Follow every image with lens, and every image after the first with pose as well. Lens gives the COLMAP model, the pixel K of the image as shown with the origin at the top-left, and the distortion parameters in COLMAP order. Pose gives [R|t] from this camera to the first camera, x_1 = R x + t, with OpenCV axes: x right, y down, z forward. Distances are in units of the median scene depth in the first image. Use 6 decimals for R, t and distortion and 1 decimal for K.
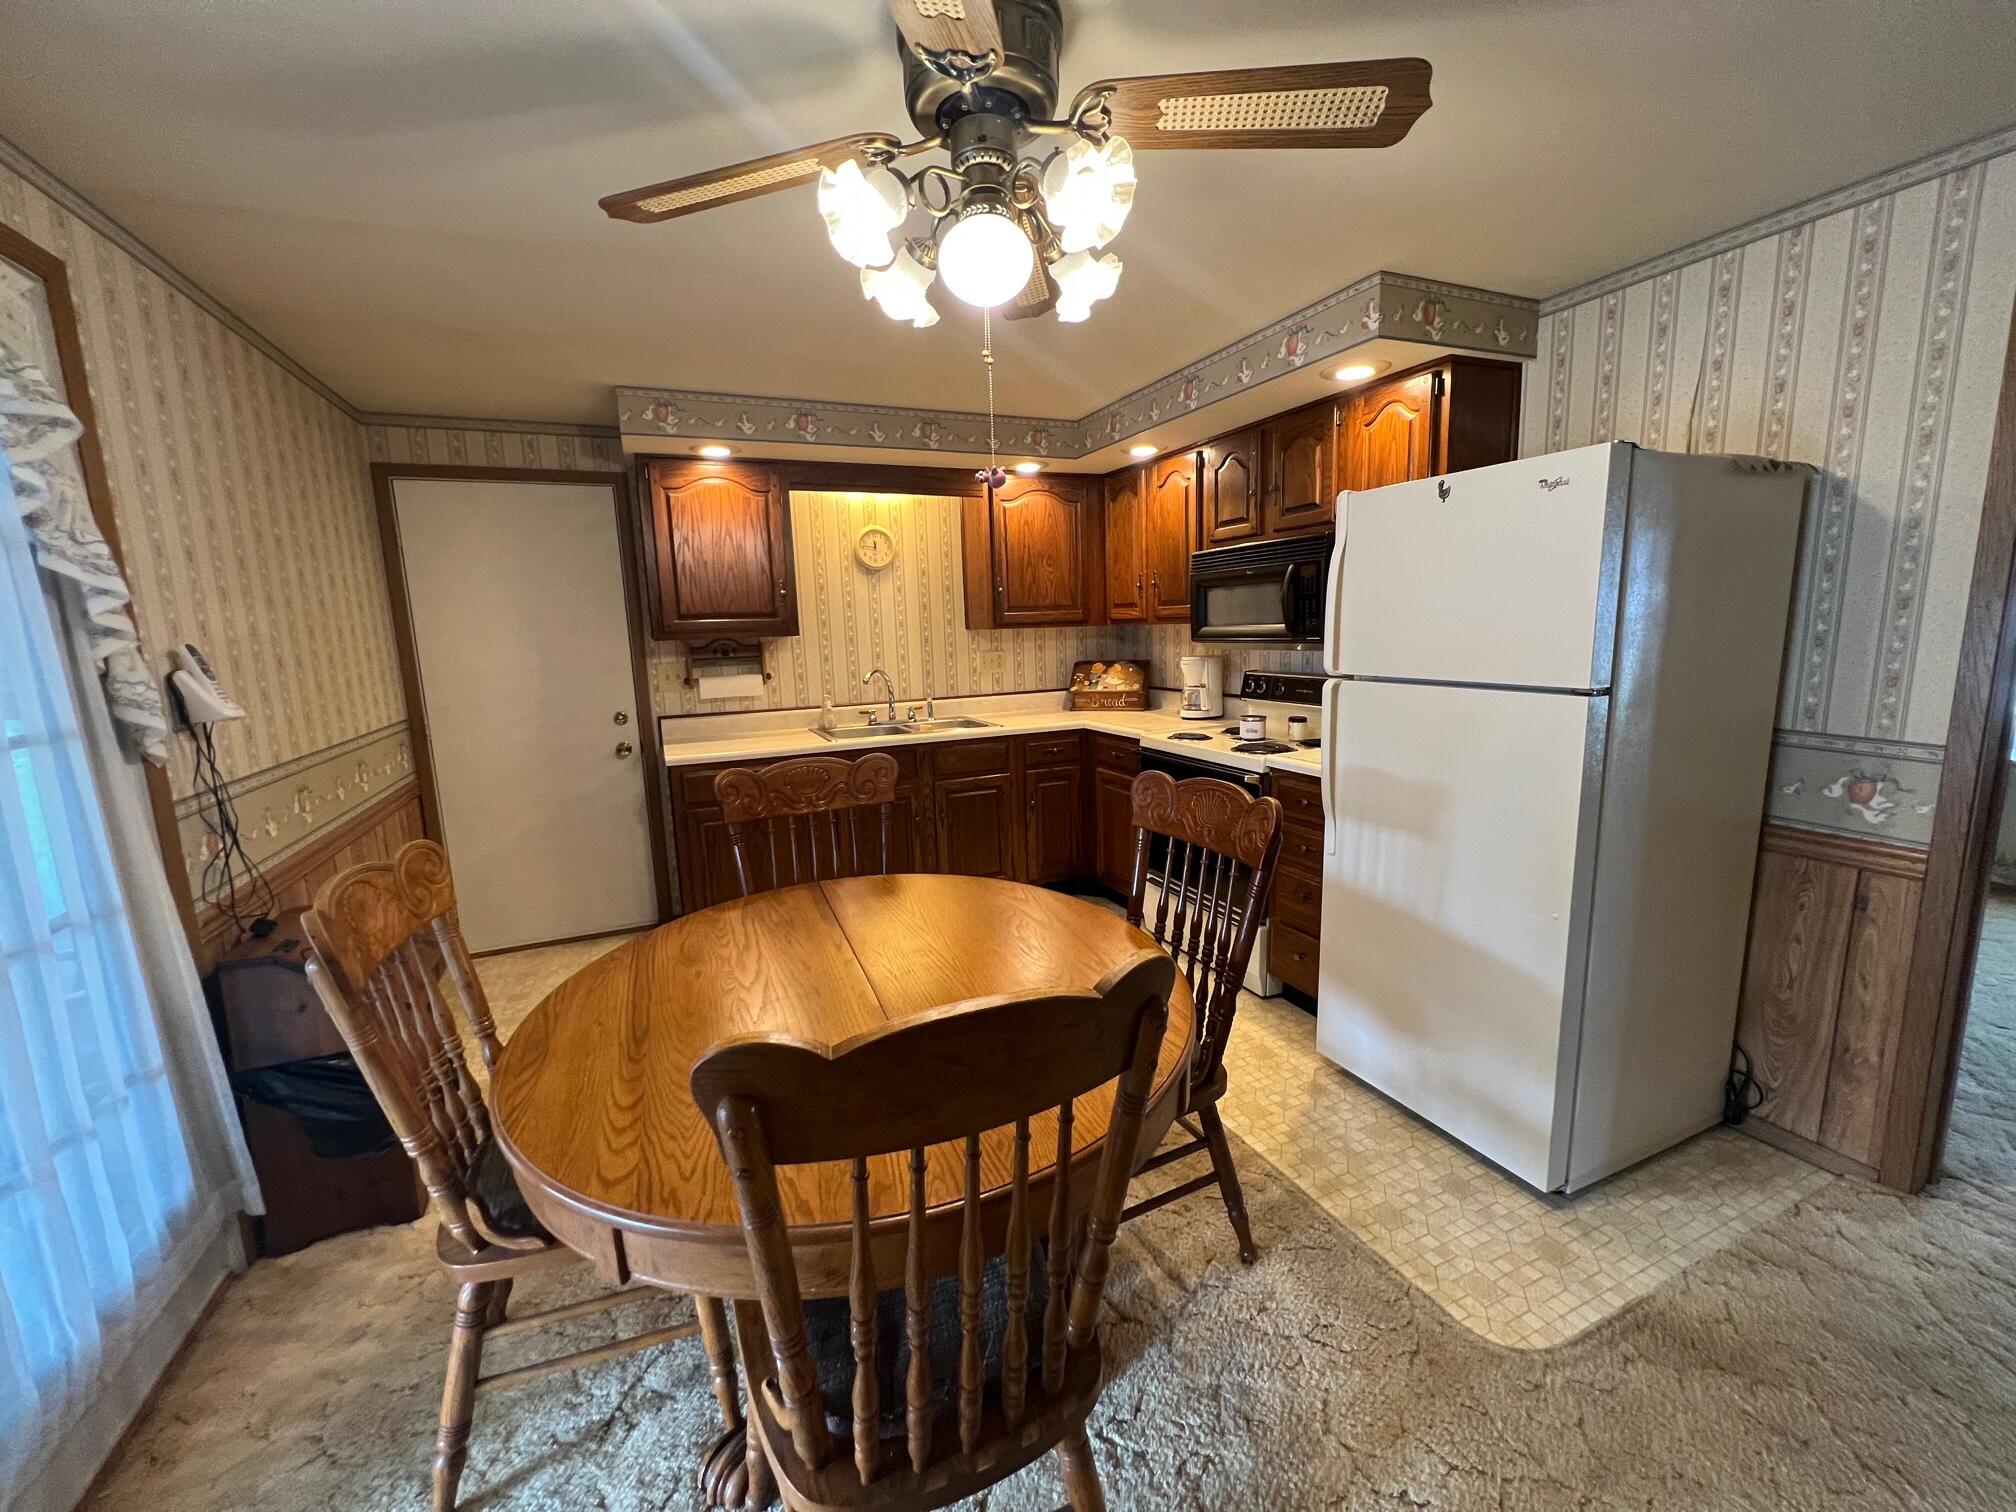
lens RADIAL K [[800.1, 0, 994.6], [0, 800.1, 753.1], [0, 0, 1]] dist [0.000643, 0.000021]
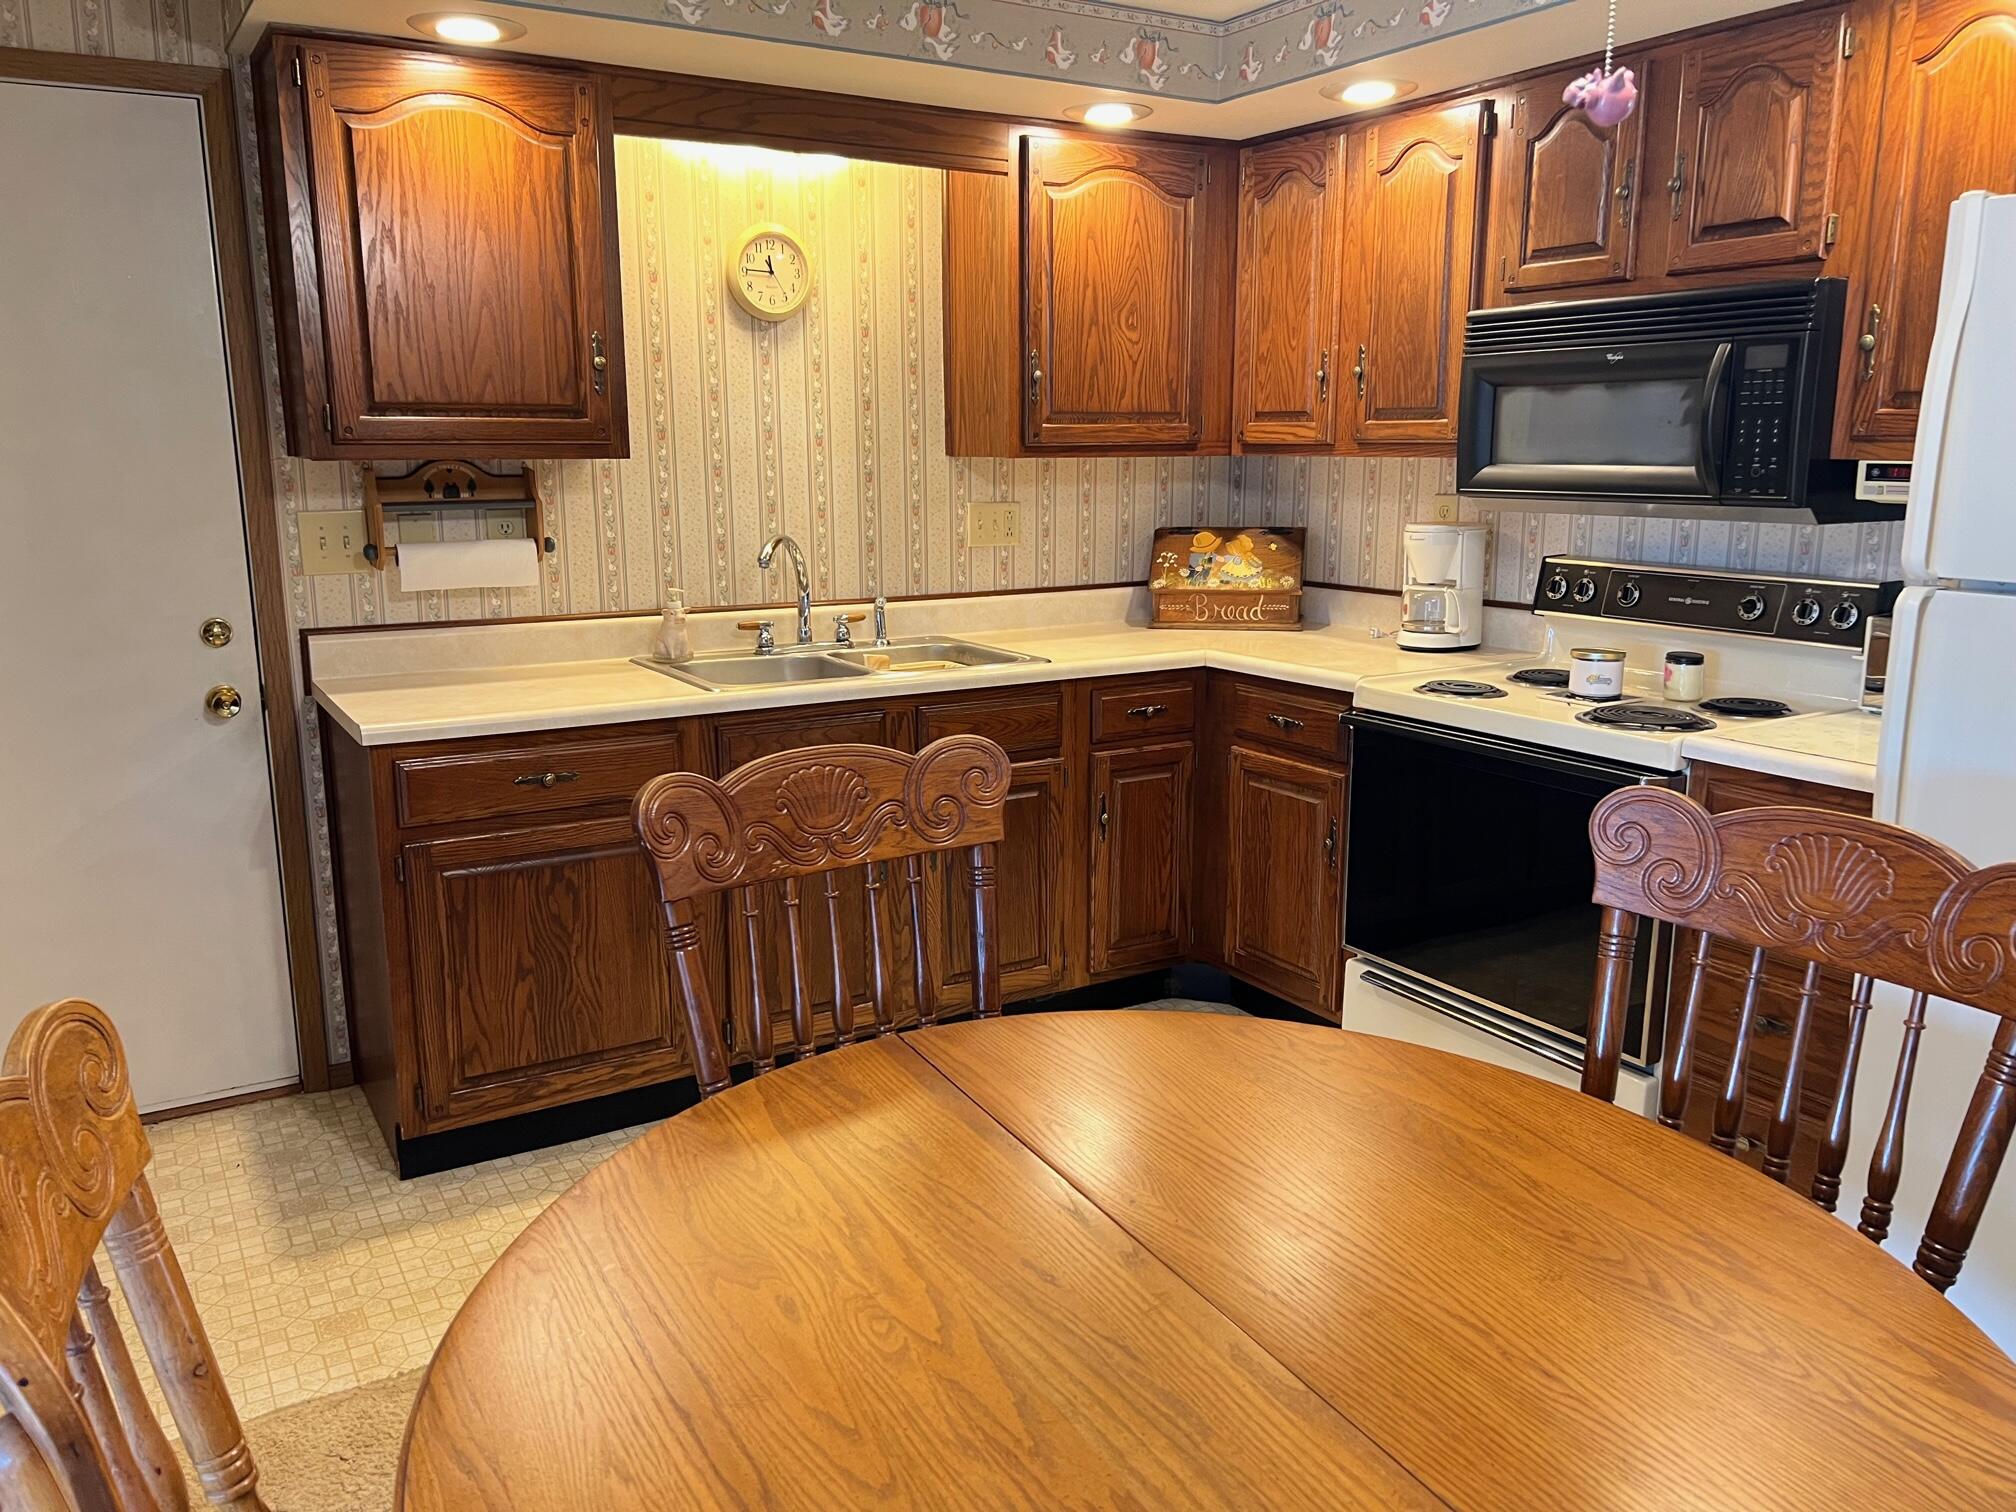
lens RADIAL K [[1513.7, 0, 996.5], [0, 1513.7, 764.4], [0, 0, 1]] dist [0.034449, -0.047569]
pose [[0.990789, 0.003266, 0.135376, -0.146664], [-0.009725, 0.998844, 0.047082, -0.013646], [-0.135066, -0.047965, 0.989675, 0.095643]]
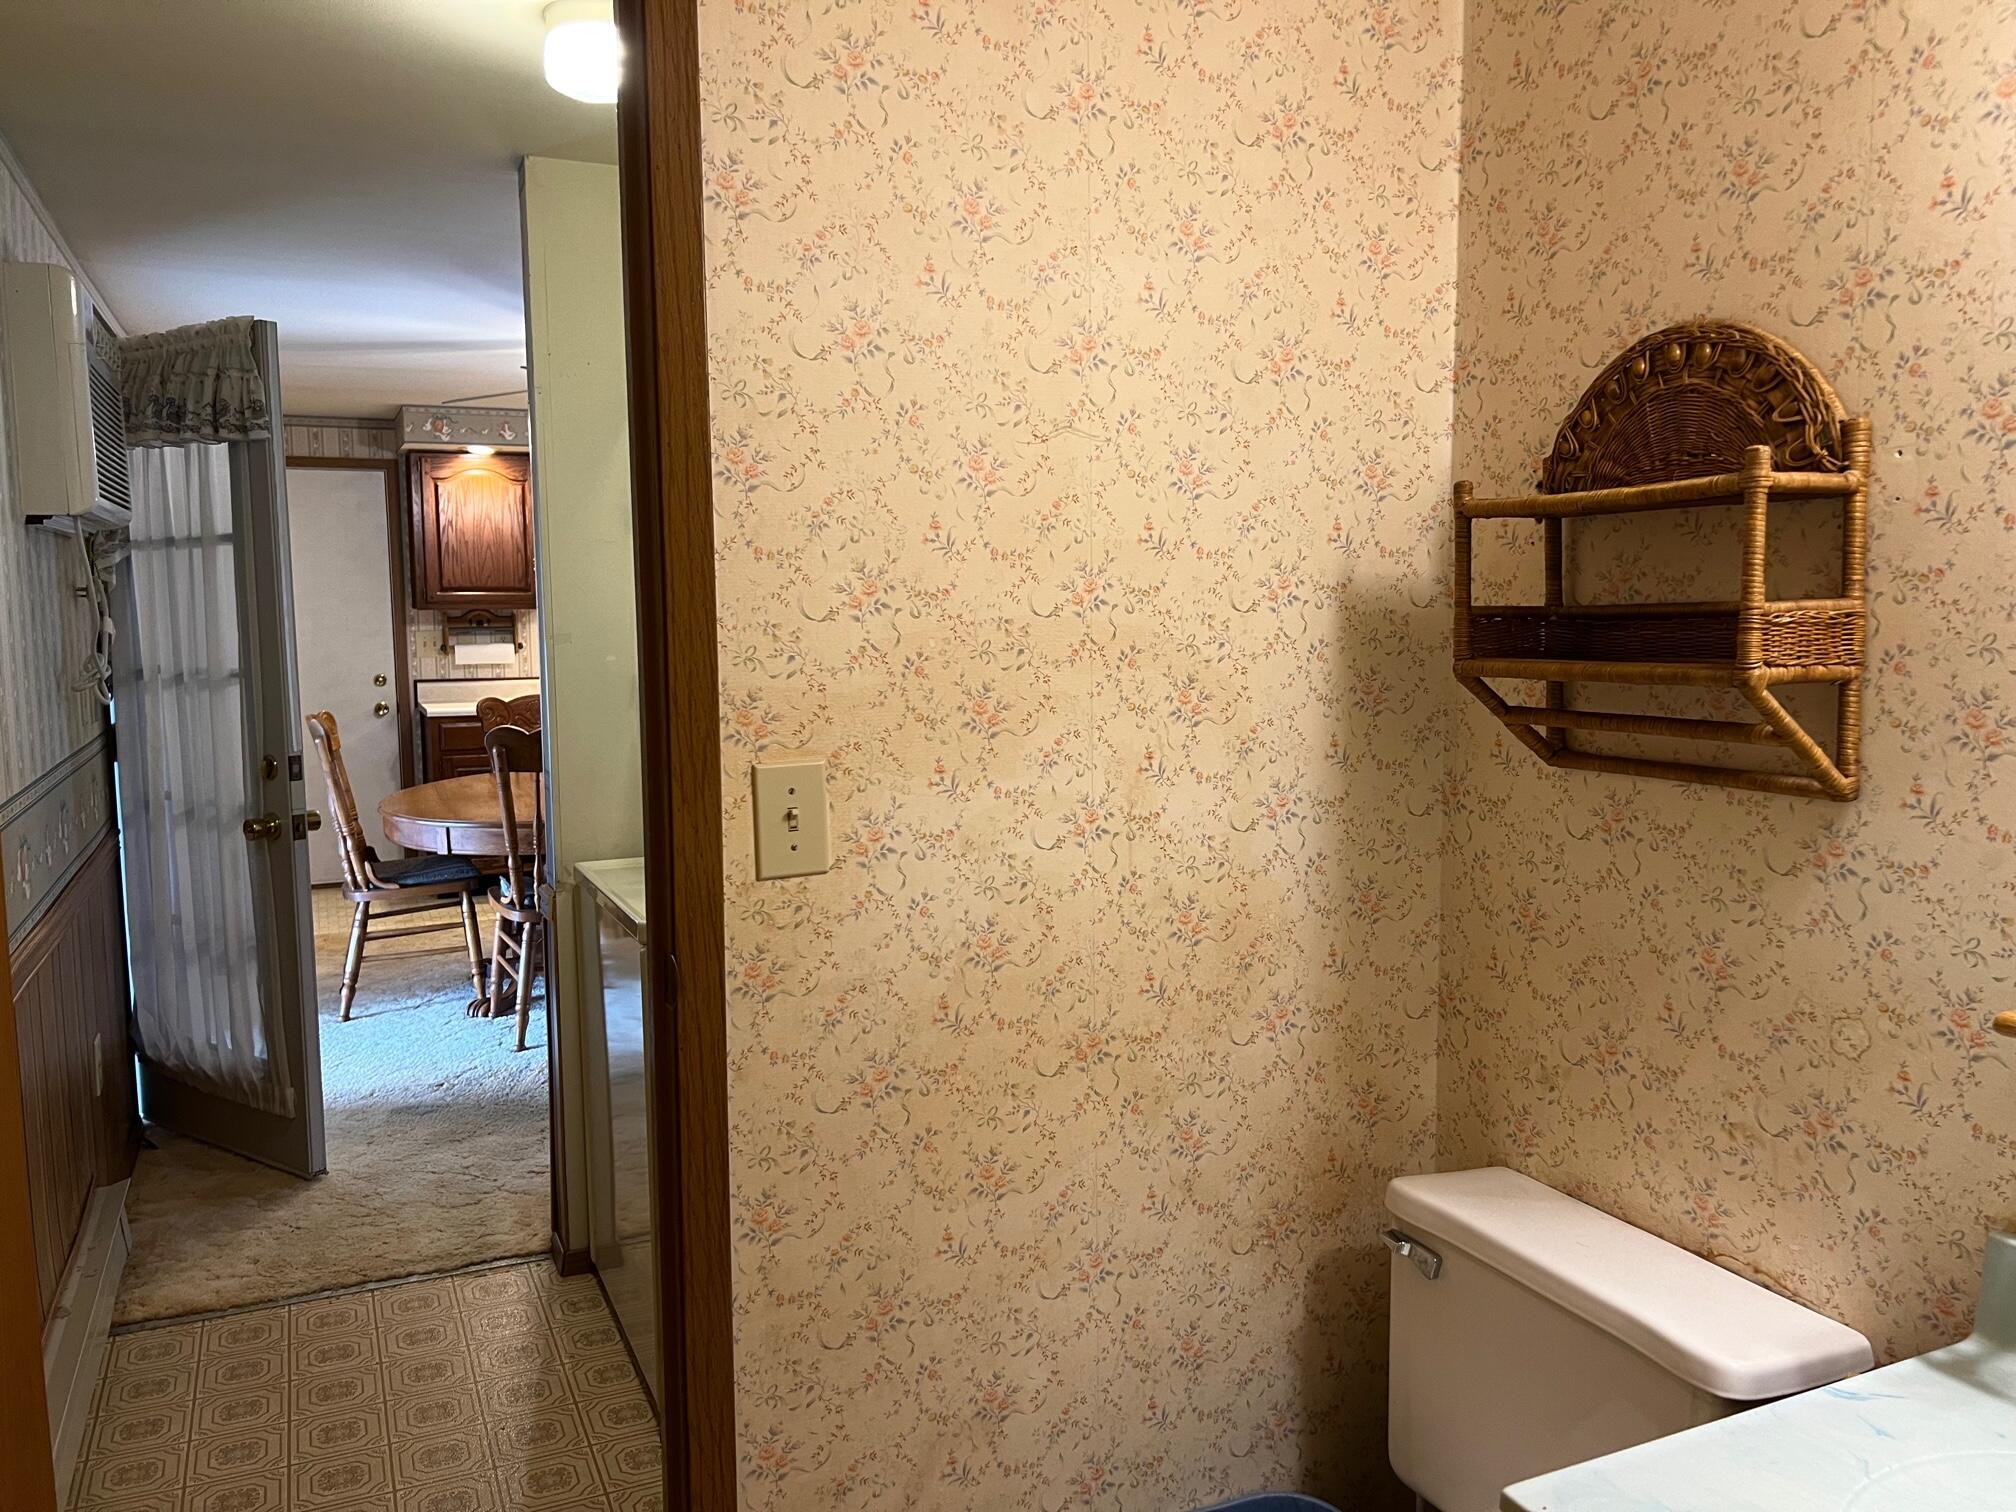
lens RADIAL K [[1513.7, 0, 996.5], [0, 1513.7, 764.4], [0, 0, 1]] dist [0.034449, -0.047569]
pose [[0.999438, 0.022089, 0.025197, 0.307353], [-0.020762, 0.998444, -0.051757, 0.154847], [-0.026301, 0.051205, 0.998342, -1.038113]]
